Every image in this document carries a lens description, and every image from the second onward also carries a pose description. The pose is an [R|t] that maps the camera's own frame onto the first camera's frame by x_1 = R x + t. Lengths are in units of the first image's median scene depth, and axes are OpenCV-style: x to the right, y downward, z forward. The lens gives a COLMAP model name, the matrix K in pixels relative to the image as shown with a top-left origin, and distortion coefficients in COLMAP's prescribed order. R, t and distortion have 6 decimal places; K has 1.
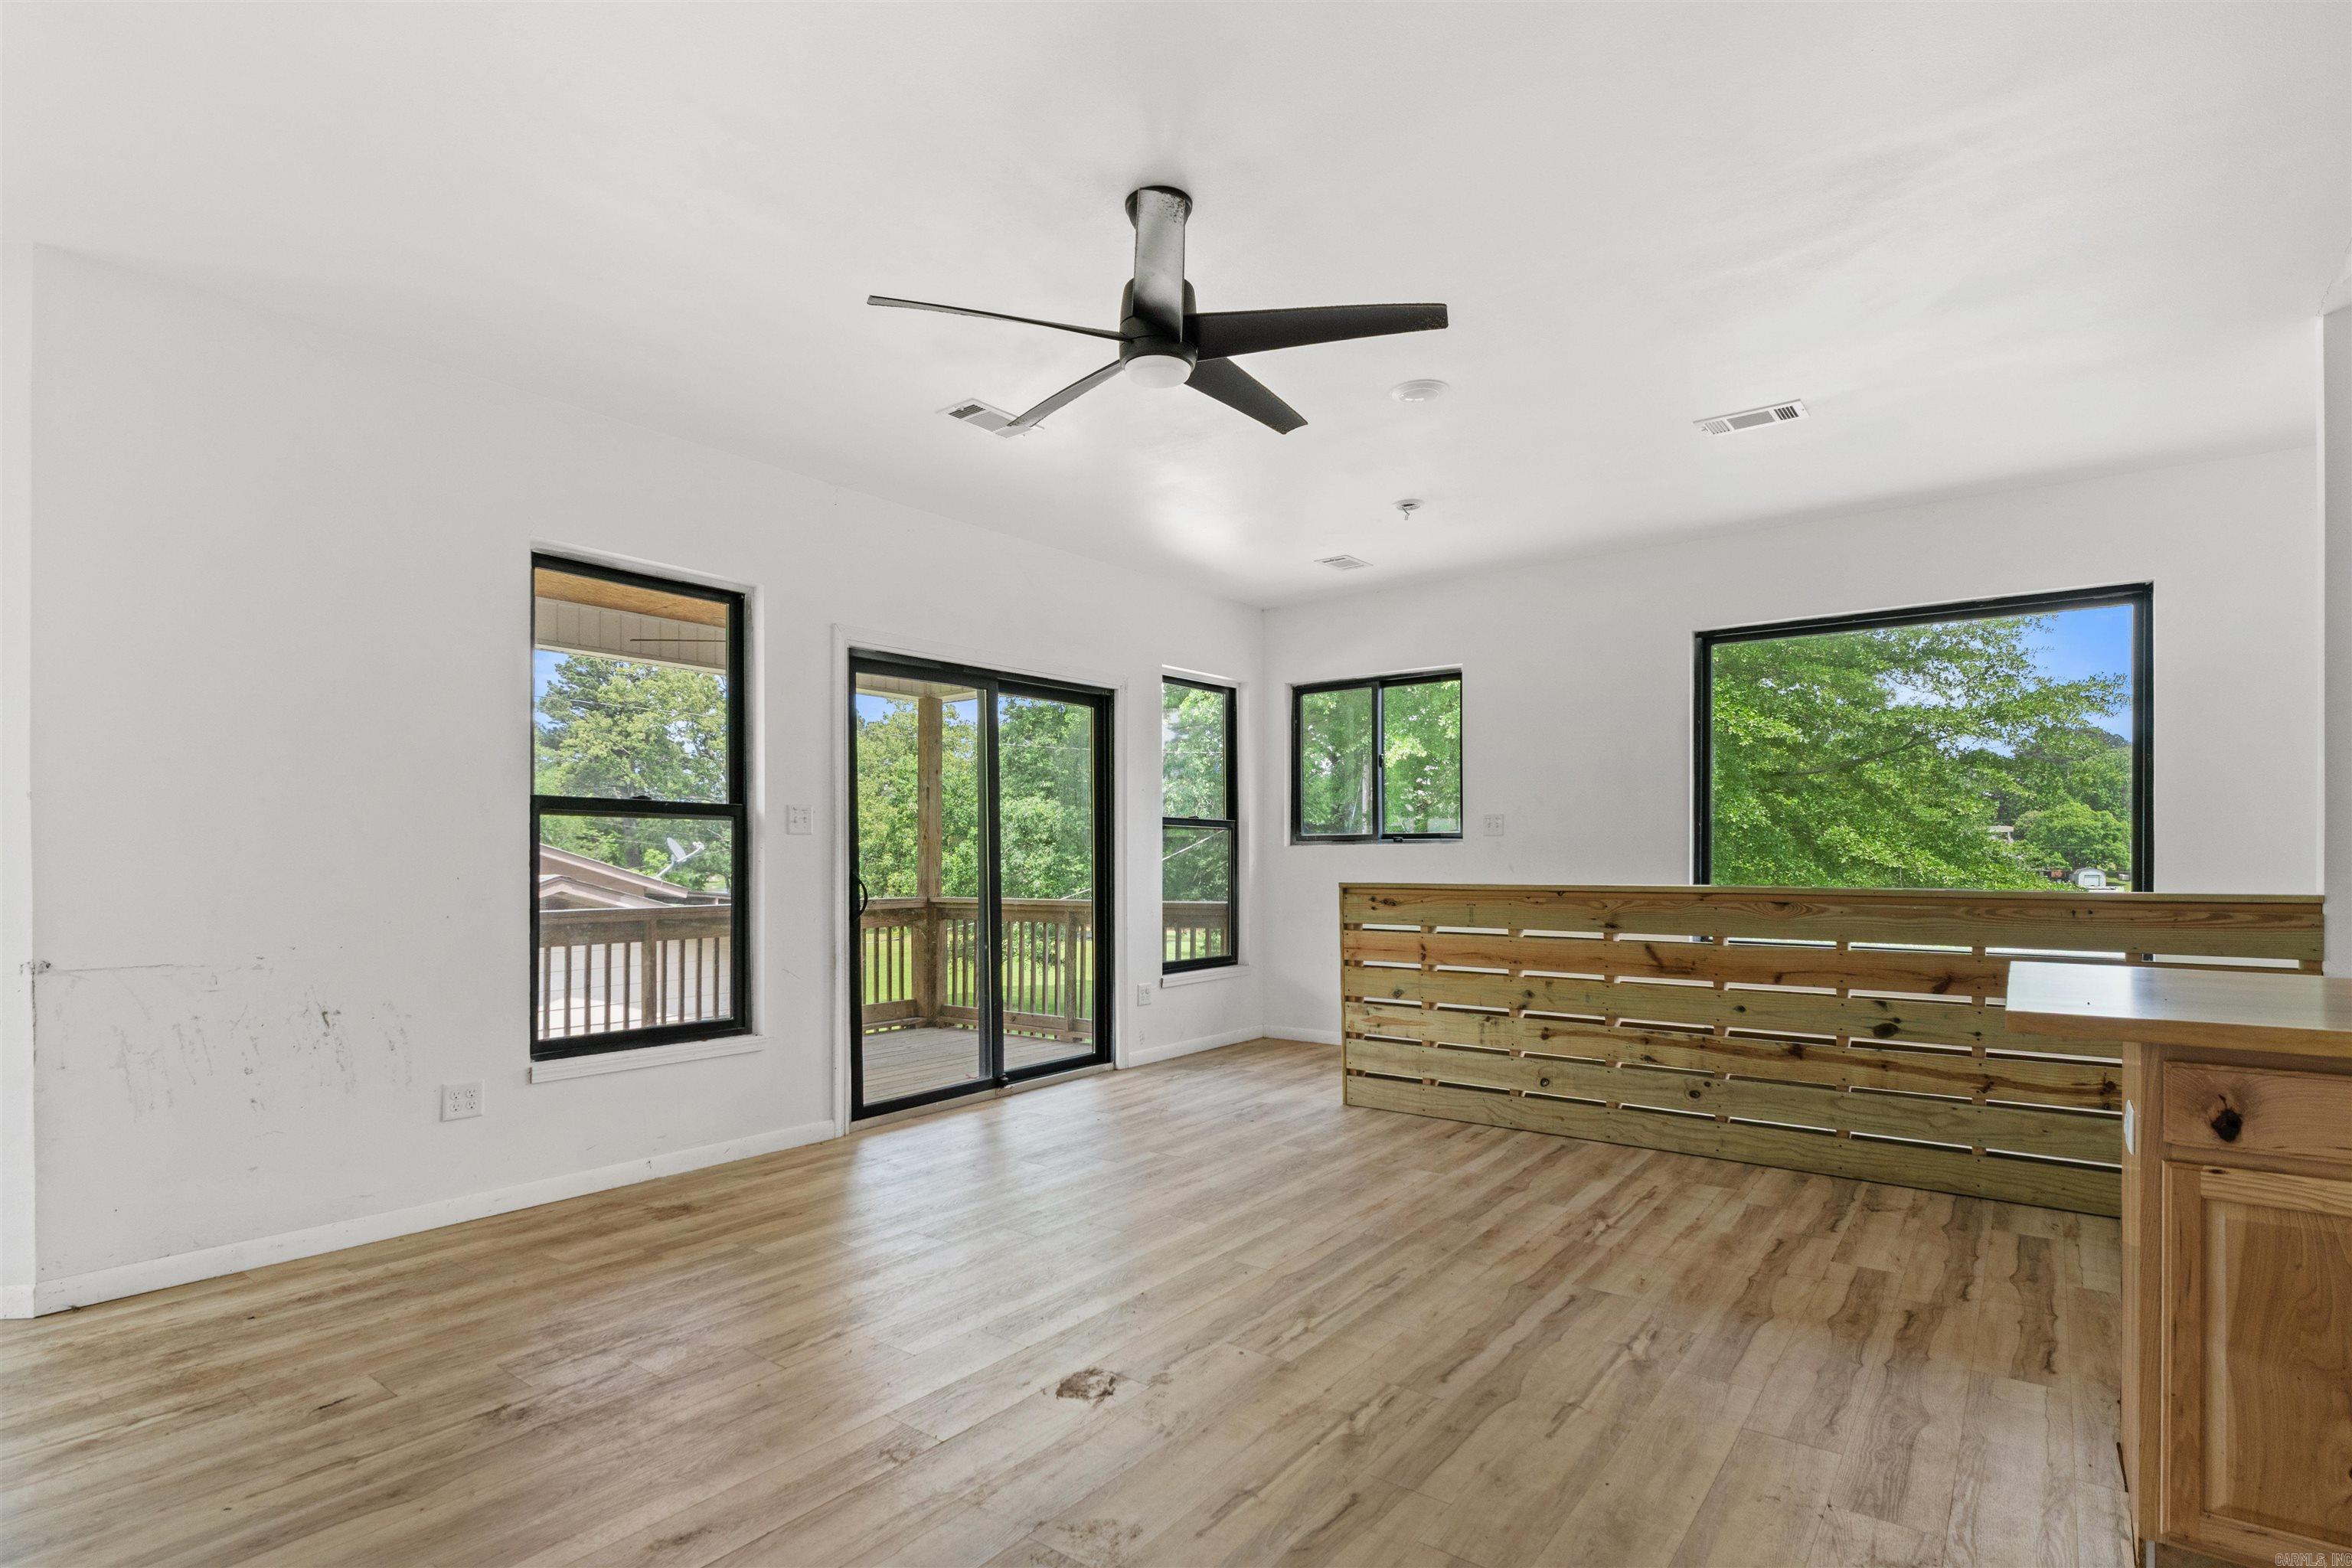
lens RADIAL K [[1145.4, 0, 1164.1], [0, 1145.4, 857.5], [0, 0, 1]] dist [-0.005029, -0.000218]
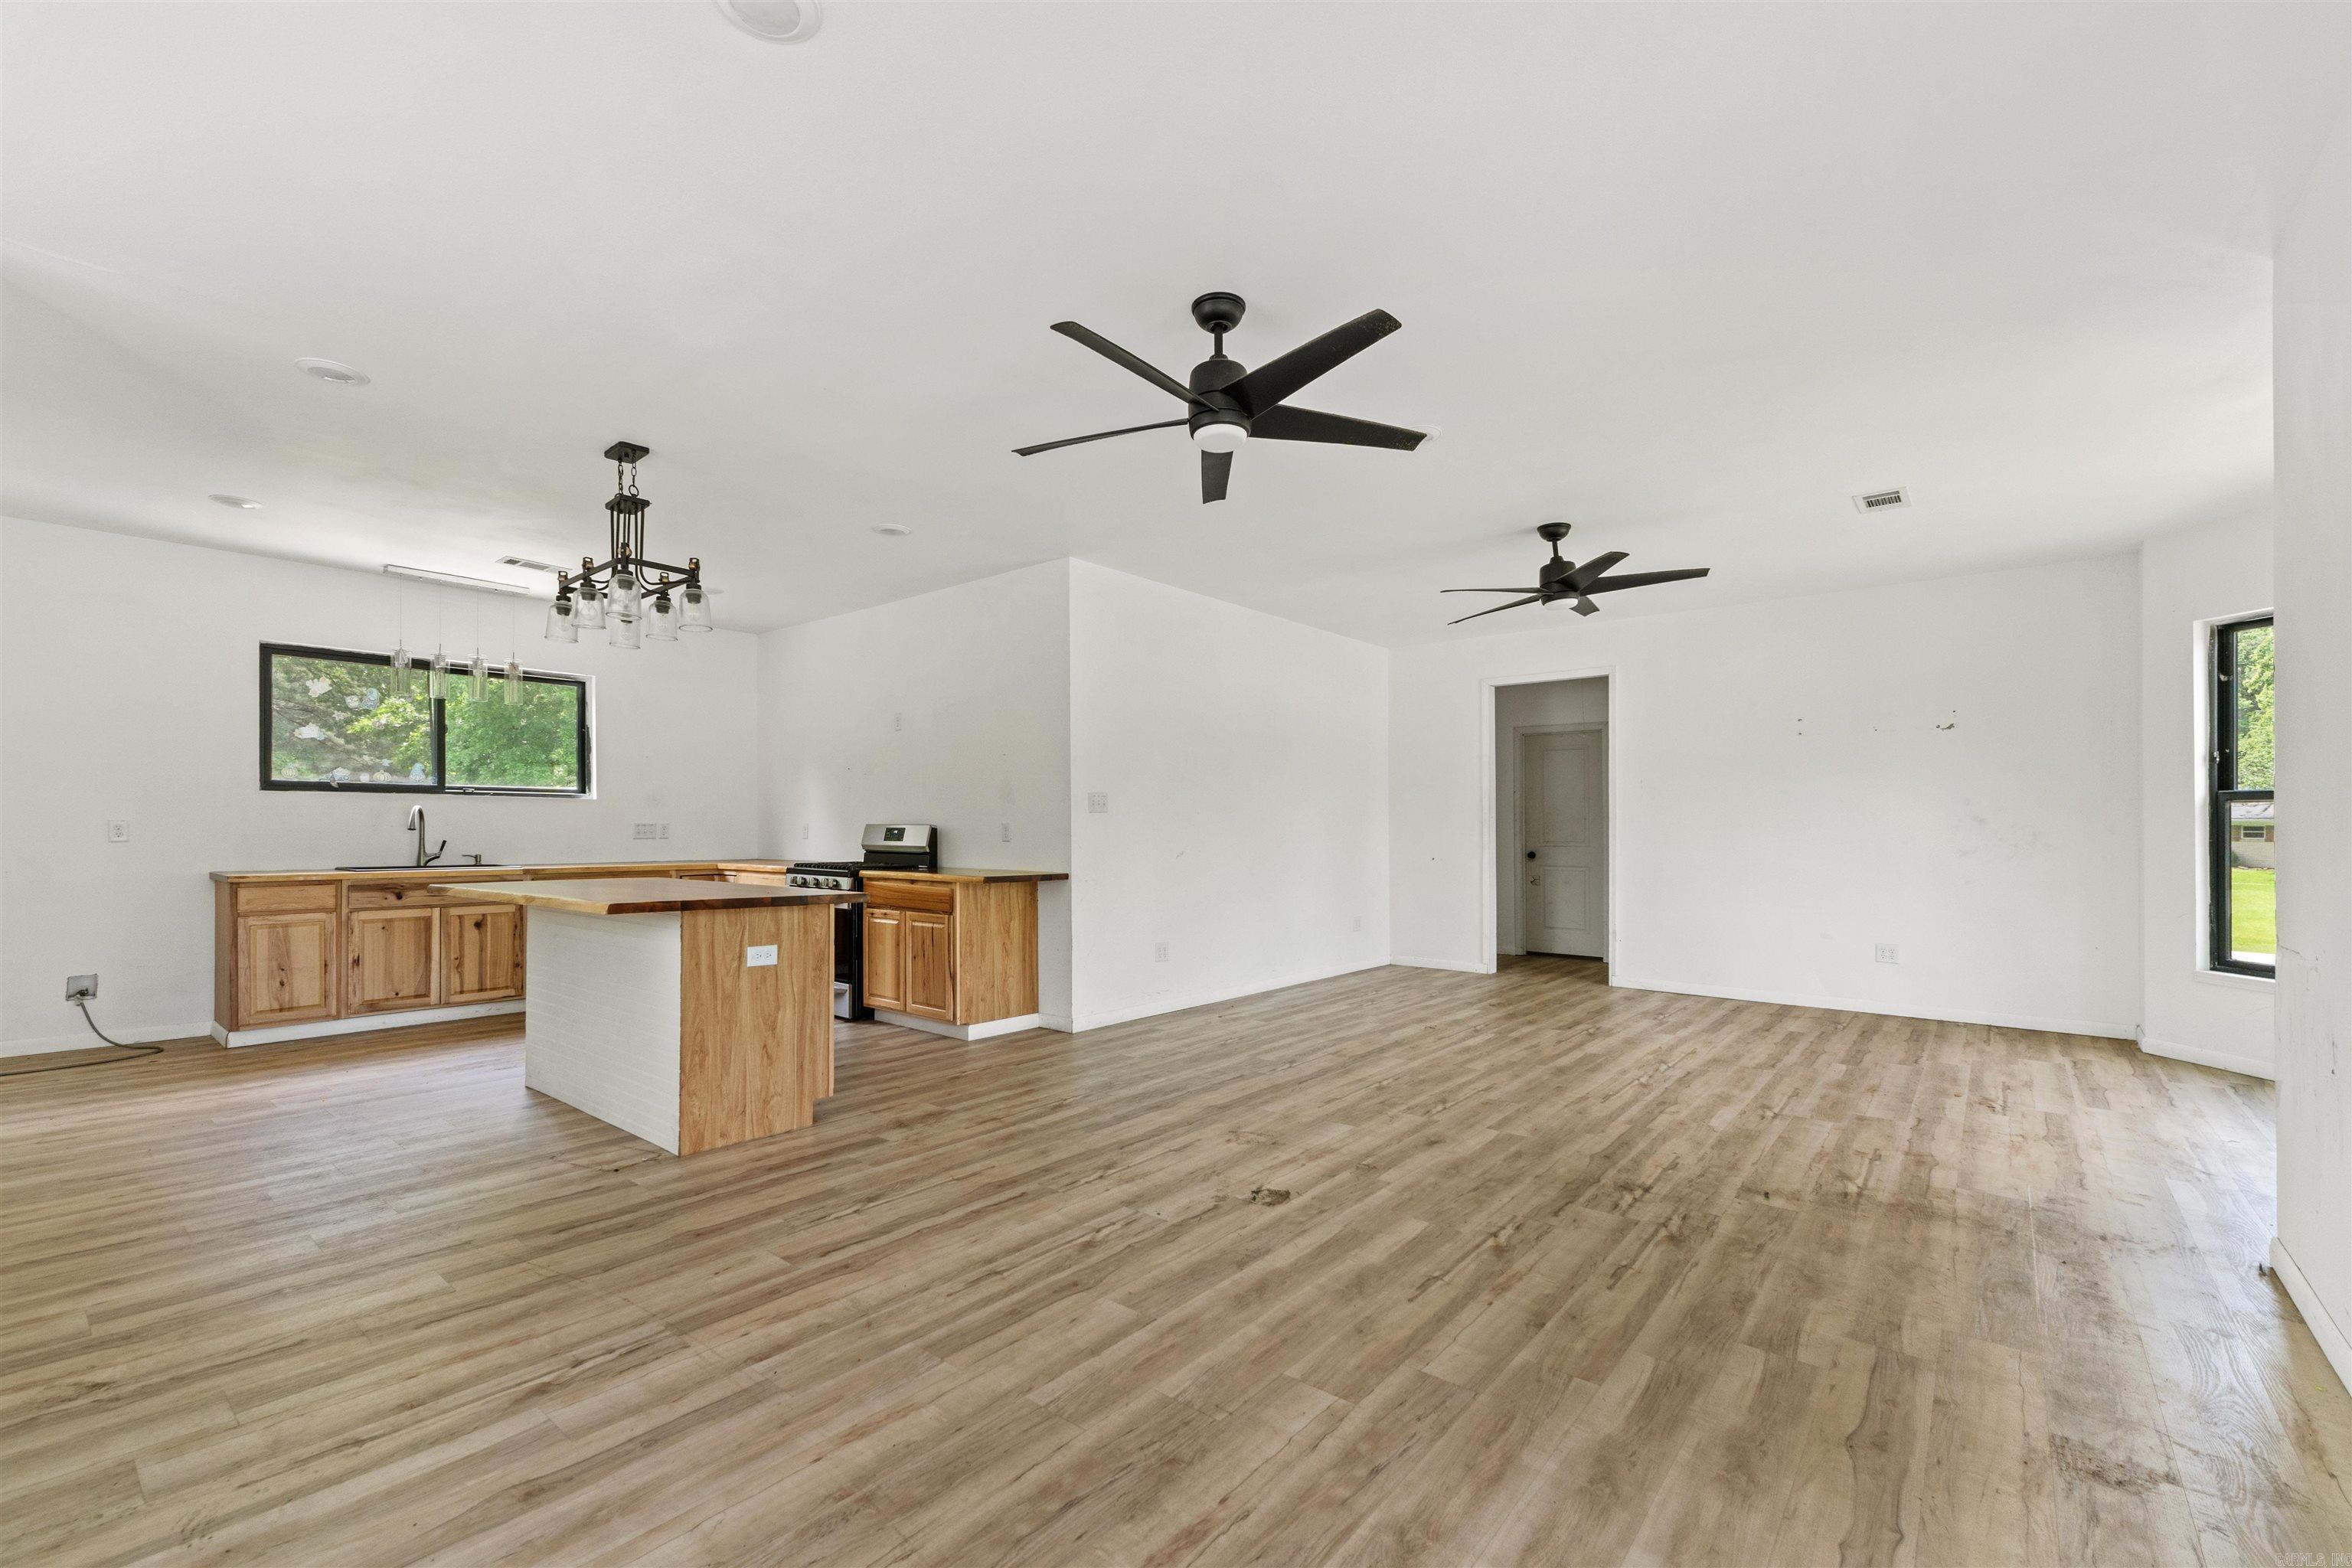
lens RADIAL K [[999.3, 0, 1173.1], [0, 999.3, 823.7], [0, 0, 1]] dist [0.003472, -0.000600]
pose [[-0.999505, -0.004201, 0.031167, 0.011044], [-0.004387, 0.999973, -0.005880, -0.001155], [-0.031141, -0.006013, -0.999497, 1.365871]]
